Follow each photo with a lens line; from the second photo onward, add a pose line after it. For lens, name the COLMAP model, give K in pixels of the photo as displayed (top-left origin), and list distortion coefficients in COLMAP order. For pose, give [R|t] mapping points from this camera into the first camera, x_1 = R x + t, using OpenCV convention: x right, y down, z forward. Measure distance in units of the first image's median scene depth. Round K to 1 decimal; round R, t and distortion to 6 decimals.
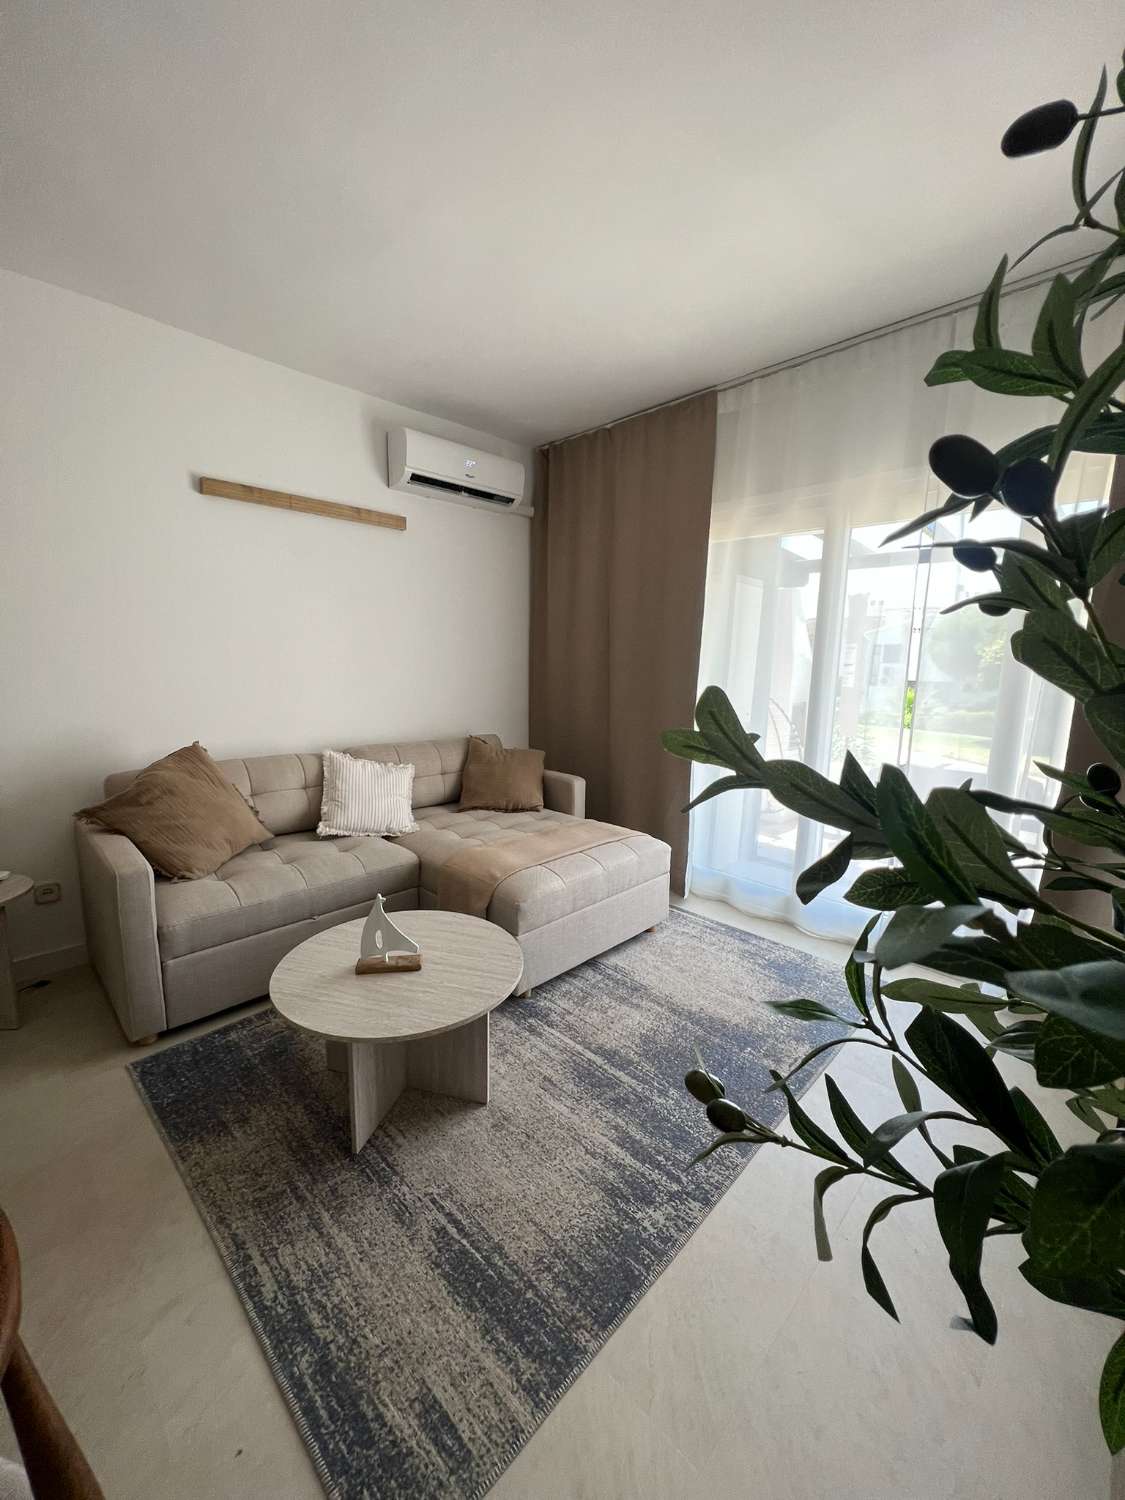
lens RADIAL K [[602.2, 0, 562.5], [0, 602.2, 750.0], [0, 0, 1]] dist [-0.000586, 0.000161]
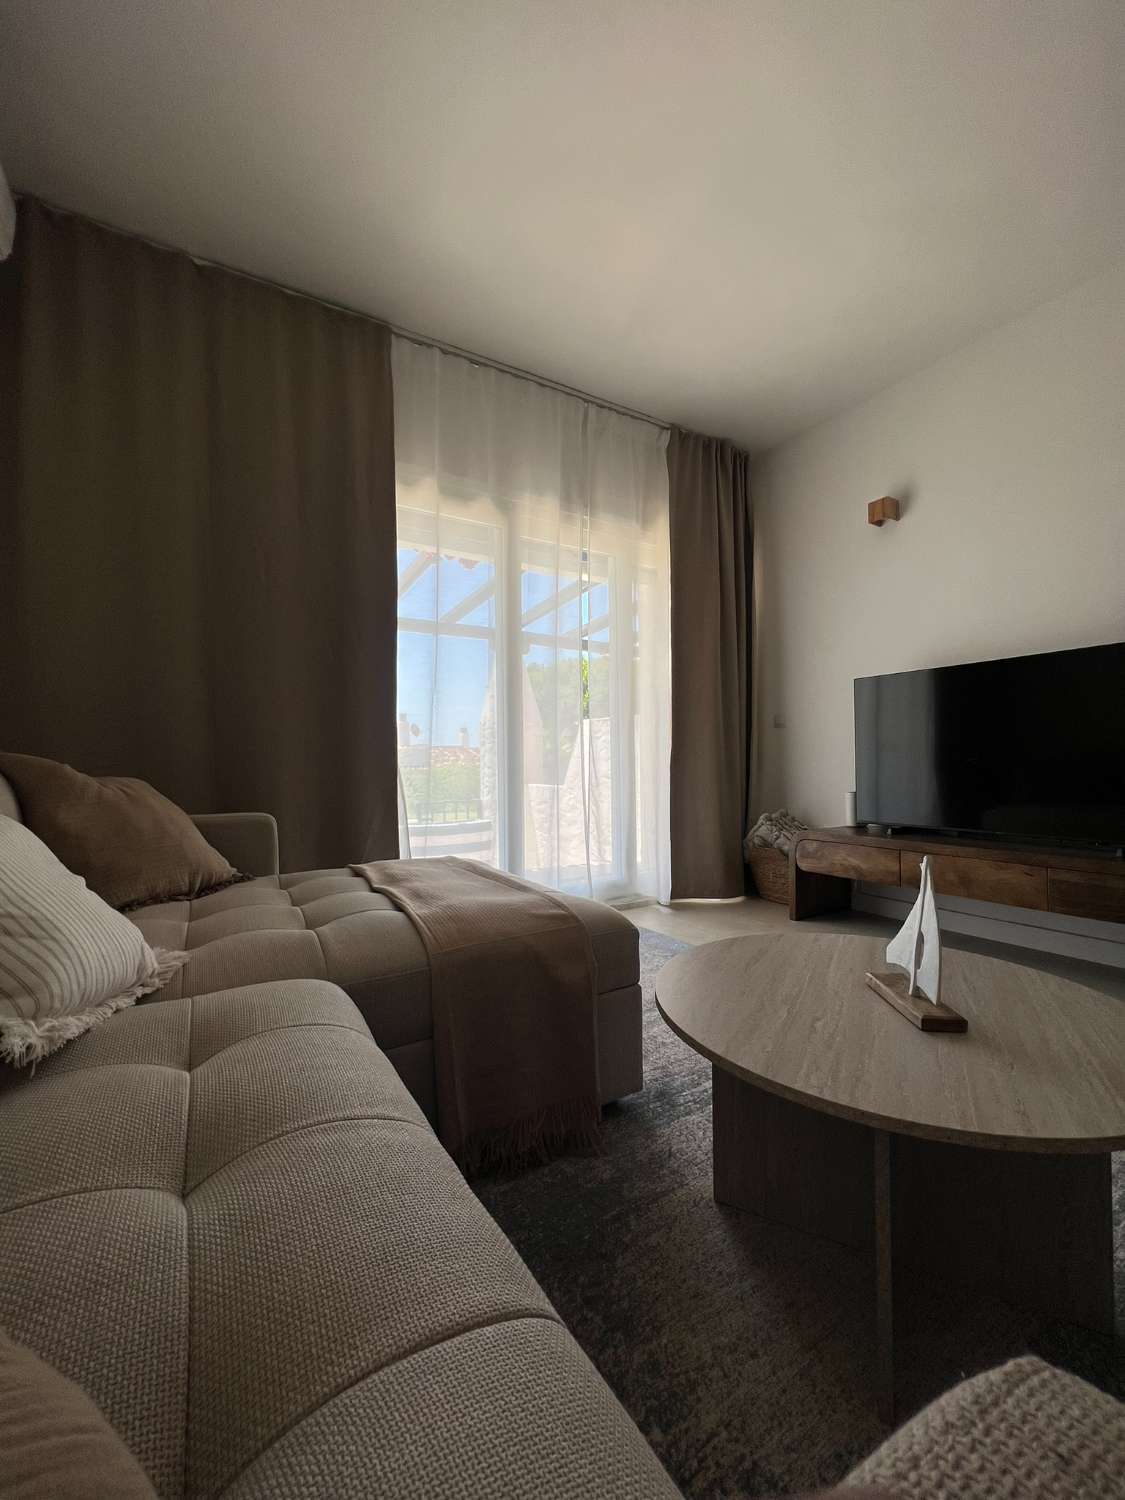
lens RADIAL K [[595.3, 0, 562.5], [0, 595.3, 750.0], [0, 0, 1]] dist [0.000344, 0.000268]
pose [[0.242555, -0.006838, 0.970114, -1.022480], [0.170930, 0.984633, -0.035797, 0.125462], [-0.954961, 0.174504, 0.239997, 1.334888]]
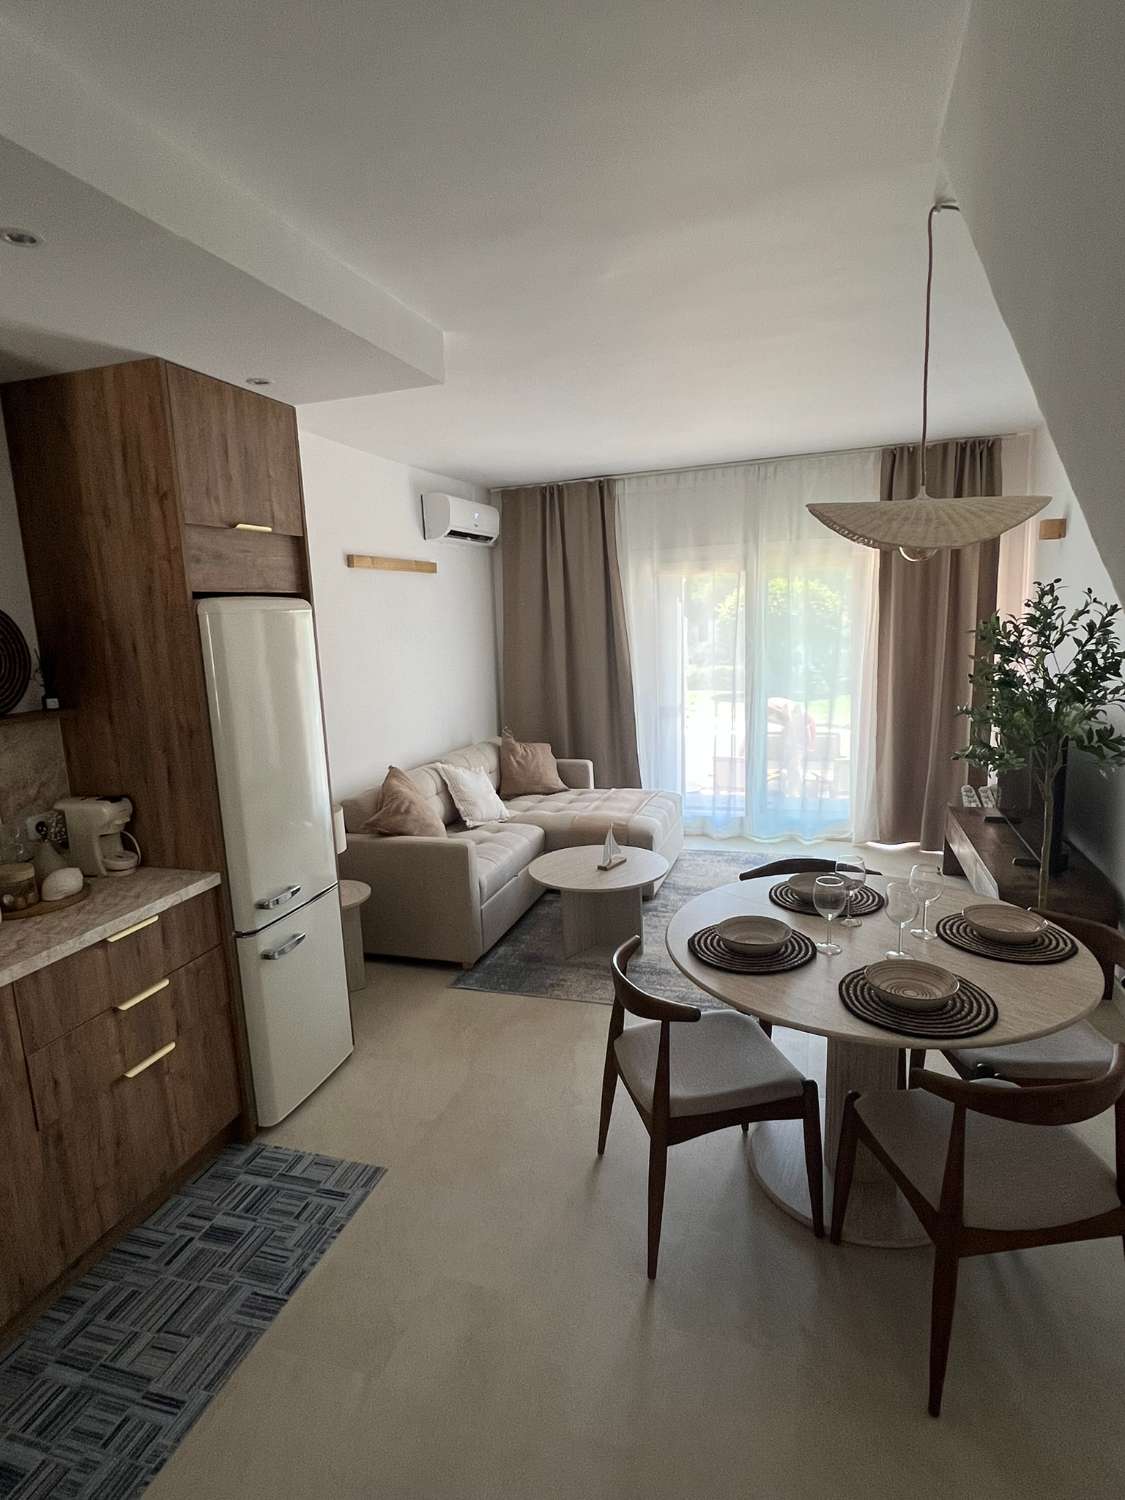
lens RADIAL K [[784.8, 0, 562.5], [0, 784.8, 750.0], [0, 0, 1]] dist [-0.000746, -0.000039]
pose [[0.893708, -0.131002, 0.429098, -1.667368], [0.125501, 0.991236, 0.041232, -0.117807], [-0.430739, 0.017003, 0.902316, -1.105648]]
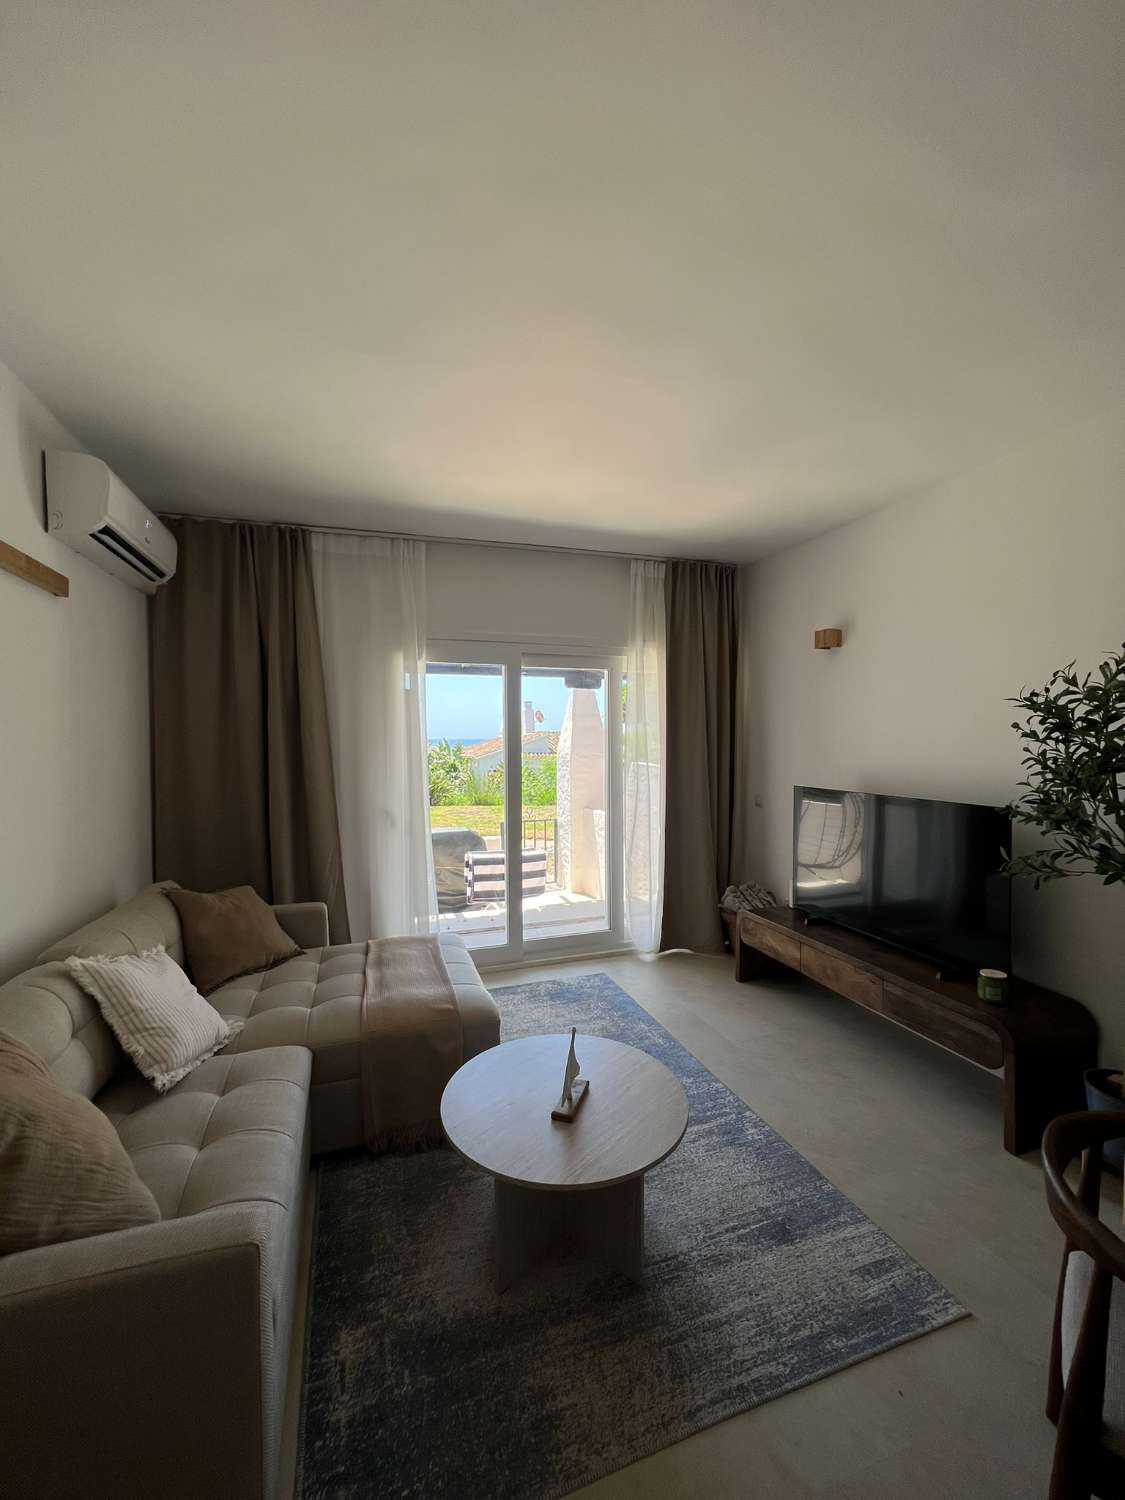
lens RADIAL K [[595.3, 0, 562.5], [0, 595.3, 750.0], [0, 0, 1]] dist [0.000344, 0.000268]
pose [[0.446568, -0.038661, 0.893914, -1.351438], [0.154520, 0.987387, -0.034490, -0.210722], [-0.881306, 0.153530, 0.446909, 0.575902]]
